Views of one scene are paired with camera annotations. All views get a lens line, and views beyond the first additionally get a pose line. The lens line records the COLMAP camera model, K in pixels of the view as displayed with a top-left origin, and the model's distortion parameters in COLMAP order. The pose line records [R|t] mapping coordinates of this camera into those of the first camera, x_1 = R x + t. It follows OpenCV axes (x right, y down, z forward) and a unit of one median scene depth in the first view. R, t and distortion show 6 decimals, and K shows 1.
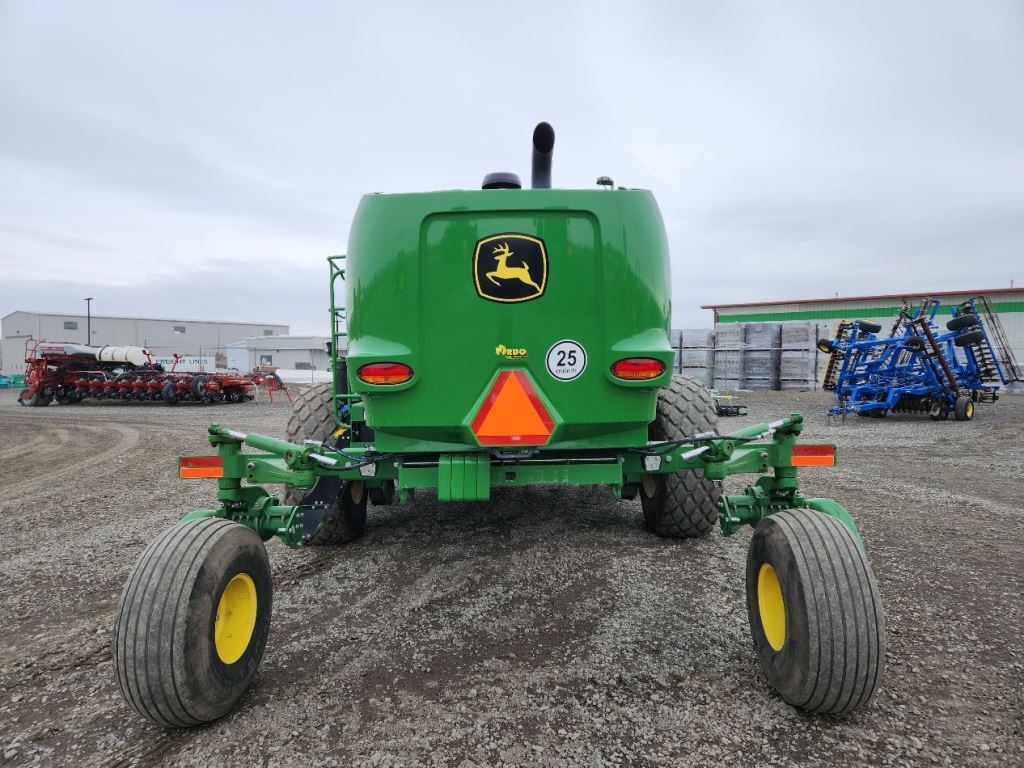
lens RADIAL K [[676.2, 0, 503.1], [0, 676.2, 381.0], [0, 0, 1]] dist [0.079717, -0.061392]
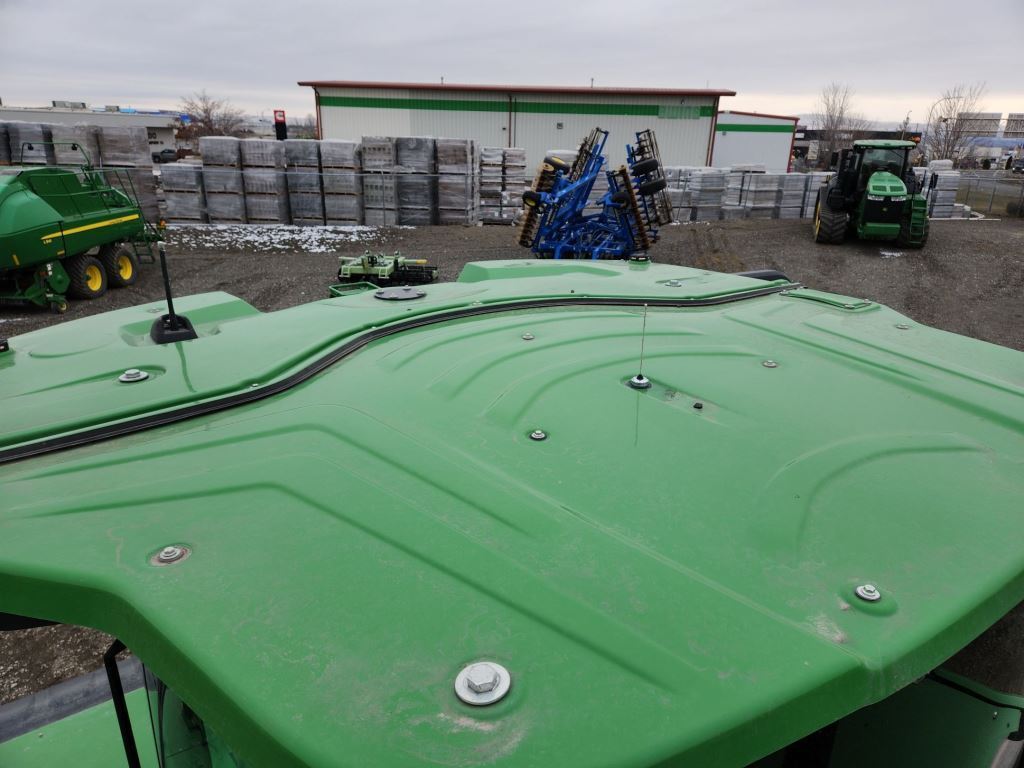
lens RADIAL K [[676.2, 0, 529.4], [0, 676.2, 403.3], [0, 0, 1]] dist [0.079717, -0.061392]
pose [[0.811686, -0.198653, 0.549275, -0.232271], [-0.004618, 0.938176, 0.346129, -0.528859], [-0.584076, -0.283485, 0.760587, 1.439512]]
